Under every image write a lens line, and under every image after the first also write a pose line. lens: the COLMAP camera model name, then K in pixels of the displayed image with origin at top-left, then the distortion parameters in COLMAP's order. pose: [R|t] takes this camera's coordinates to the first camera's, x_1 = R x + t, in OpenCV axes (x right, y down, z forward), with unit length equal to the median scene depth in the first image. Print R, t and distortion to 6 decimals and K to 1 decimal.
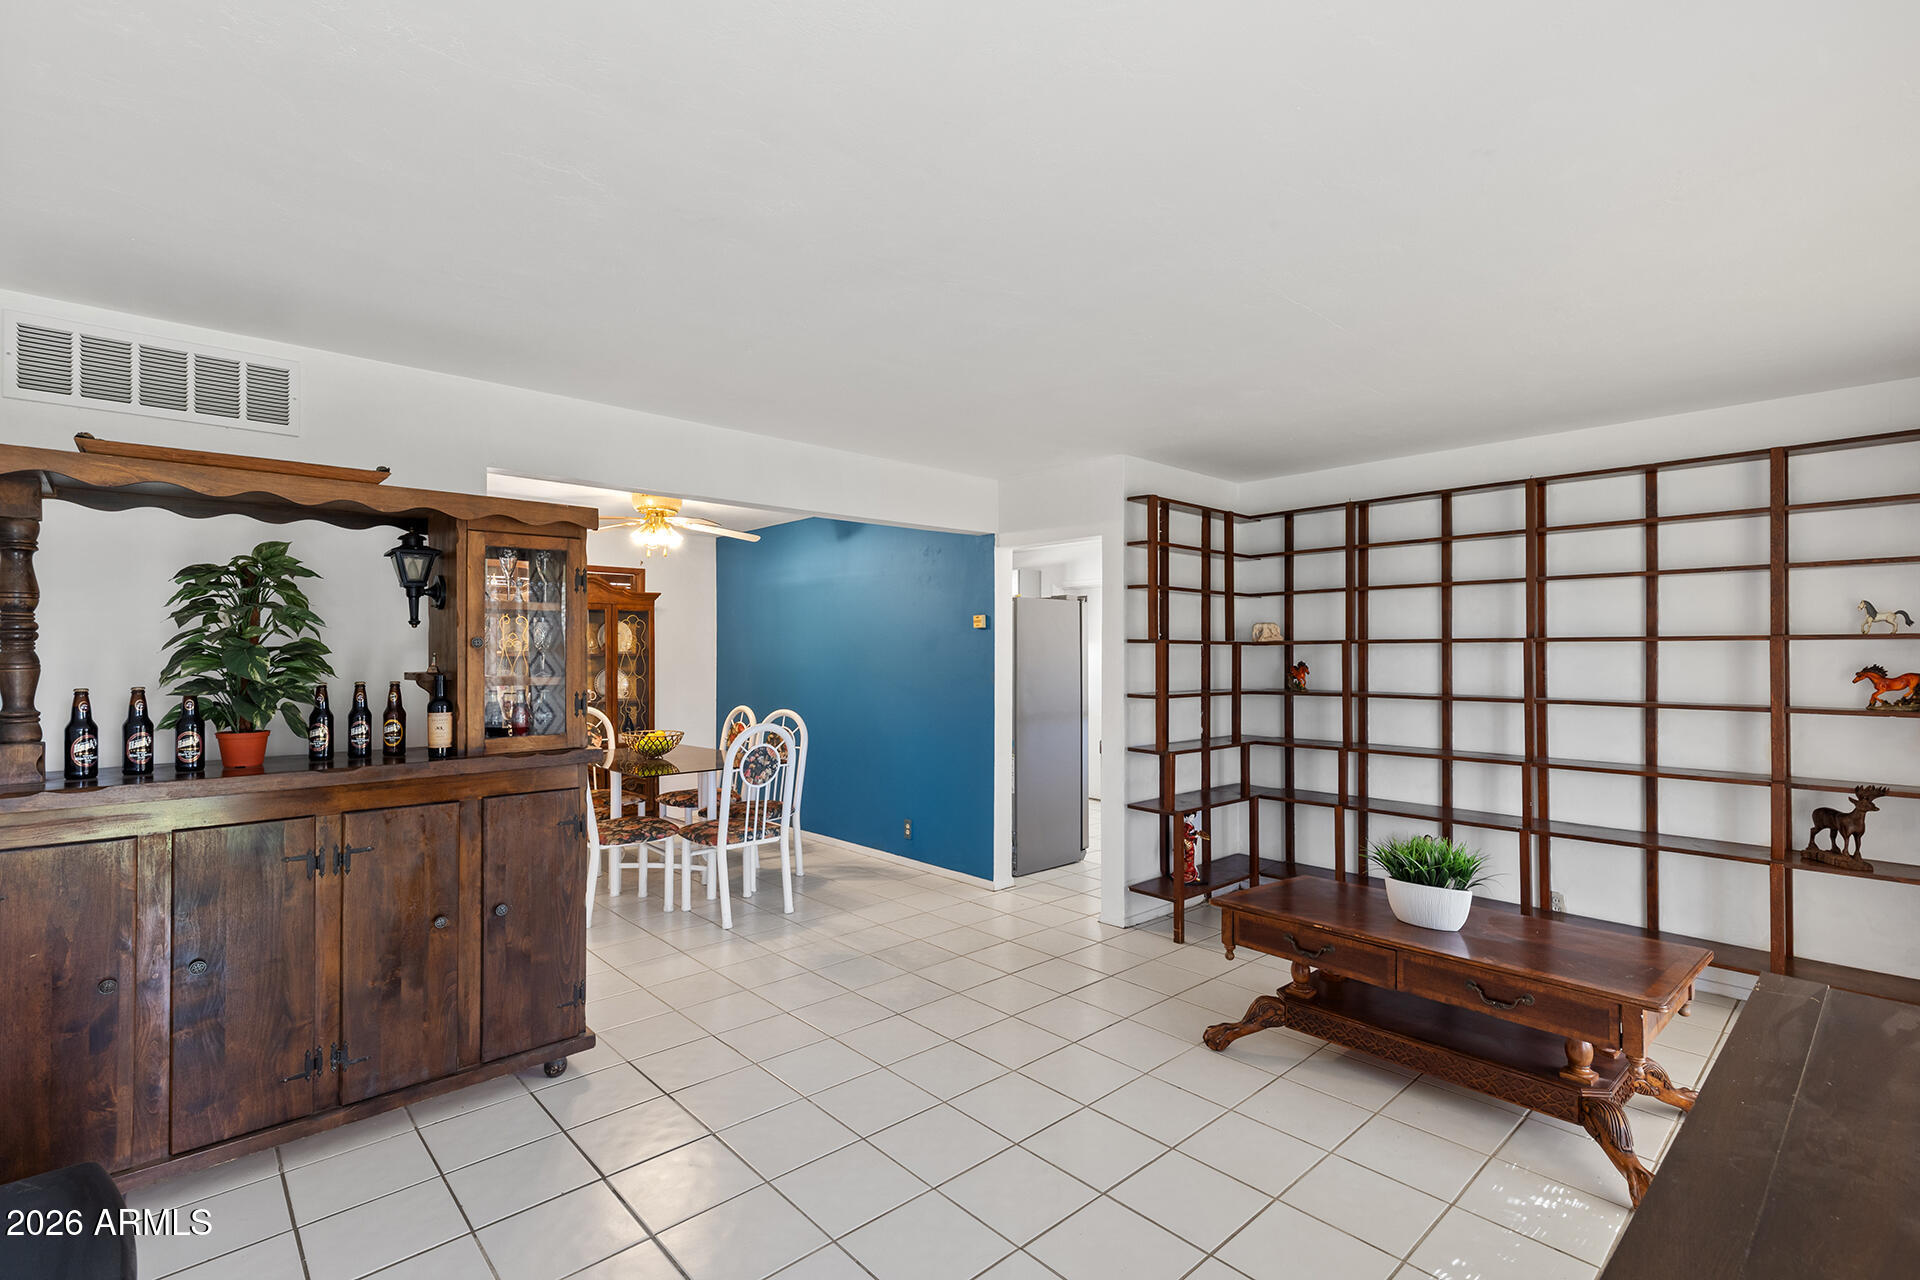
lens RADIAL K [[882.4, 0, 964.4], [0, 882.4, 647.1], [0, 0, 1]] dist [0.001244, 0.000135]
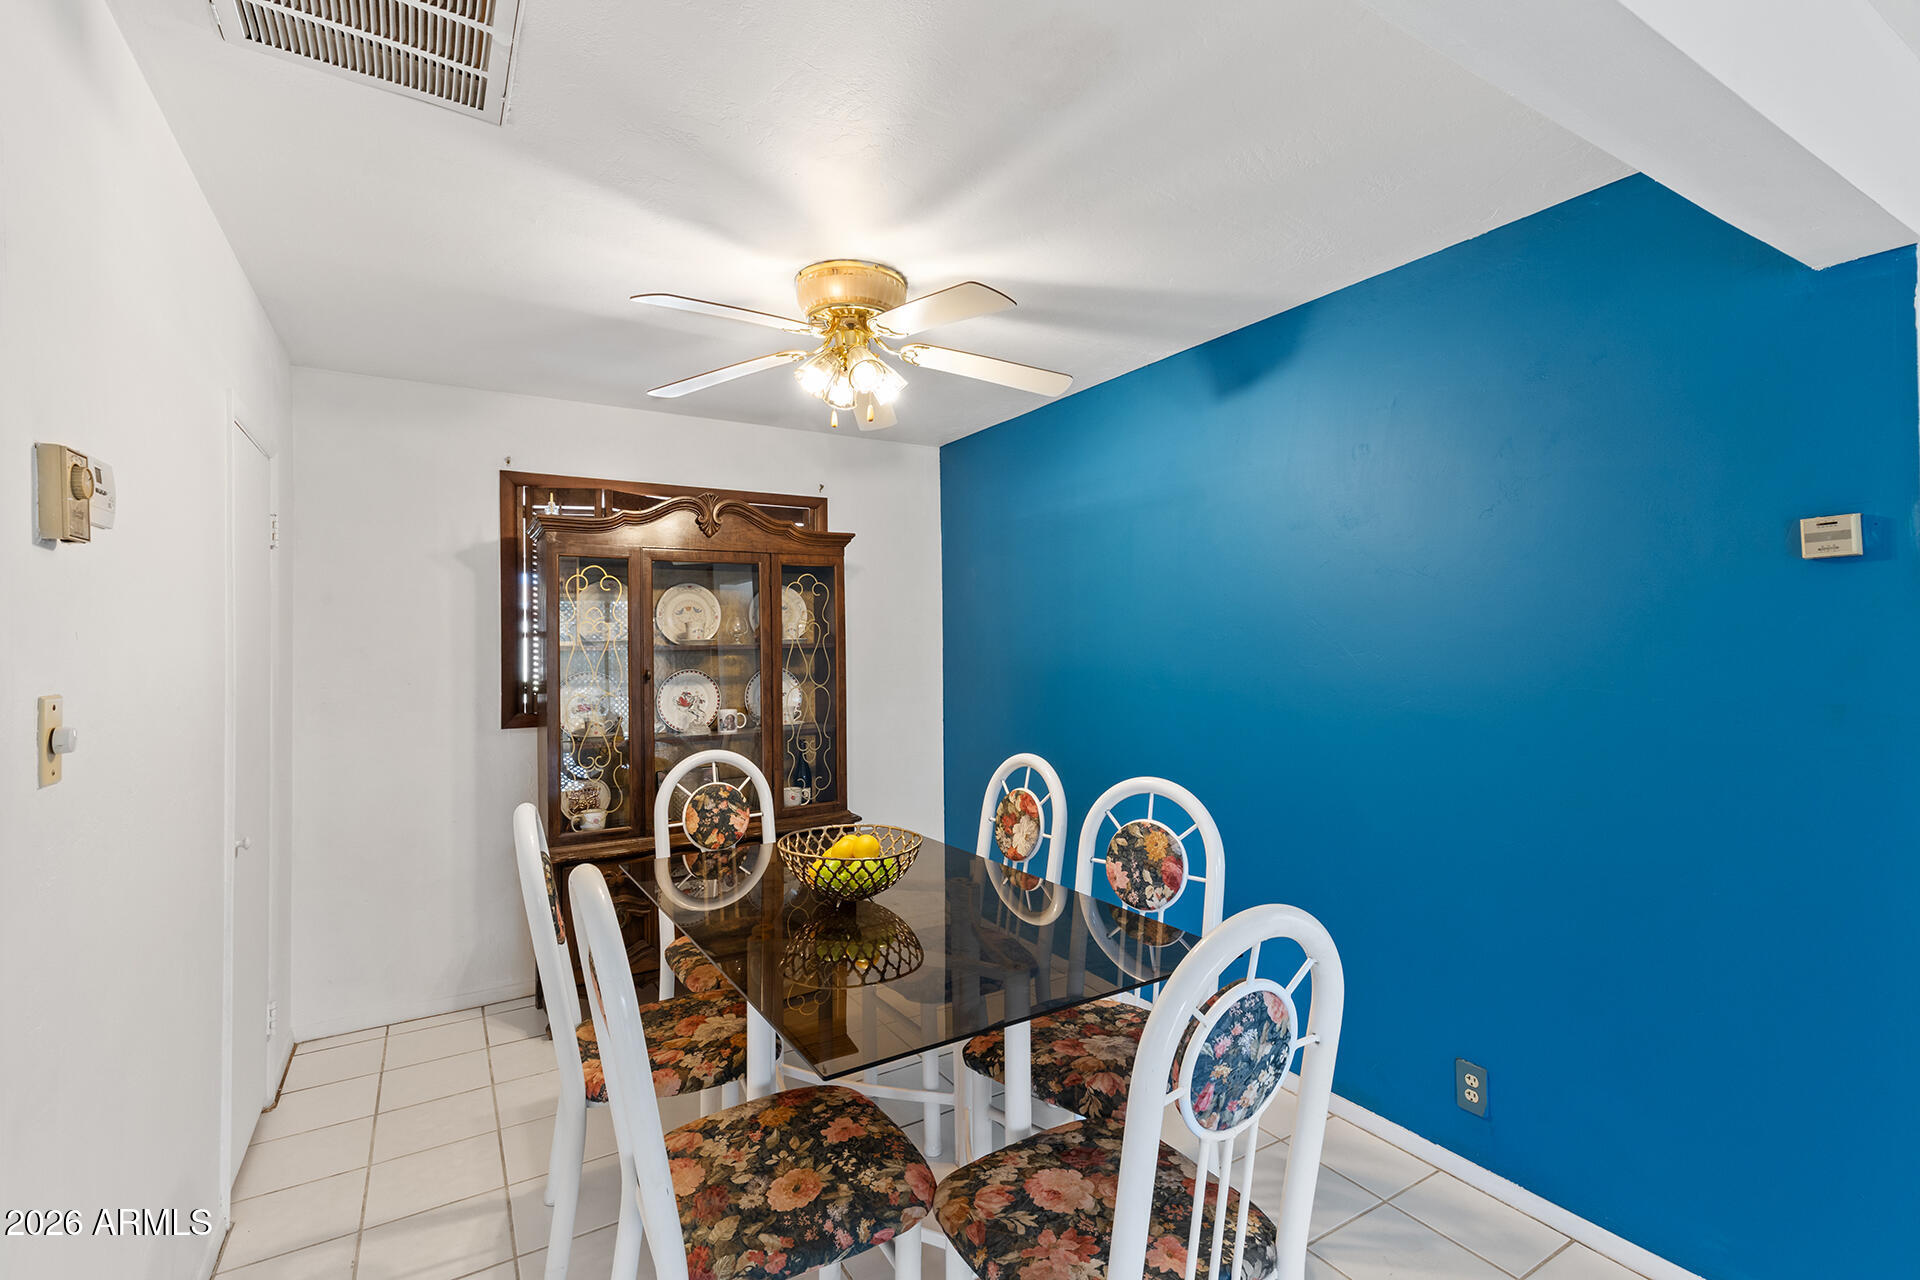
lens RADIAL K [[867.6, 0, 950.2], [0, 867.6, 634.0], [0, 0, 1]] dist [-0.001935, -0.000251]
pose [[0.978608, -0.010461, -0.205465, -0.195347], [0.010796, 0.999942, 0.000512, 0.002079], [0.205448, -0.002719, 0.978664, 0.537783]]
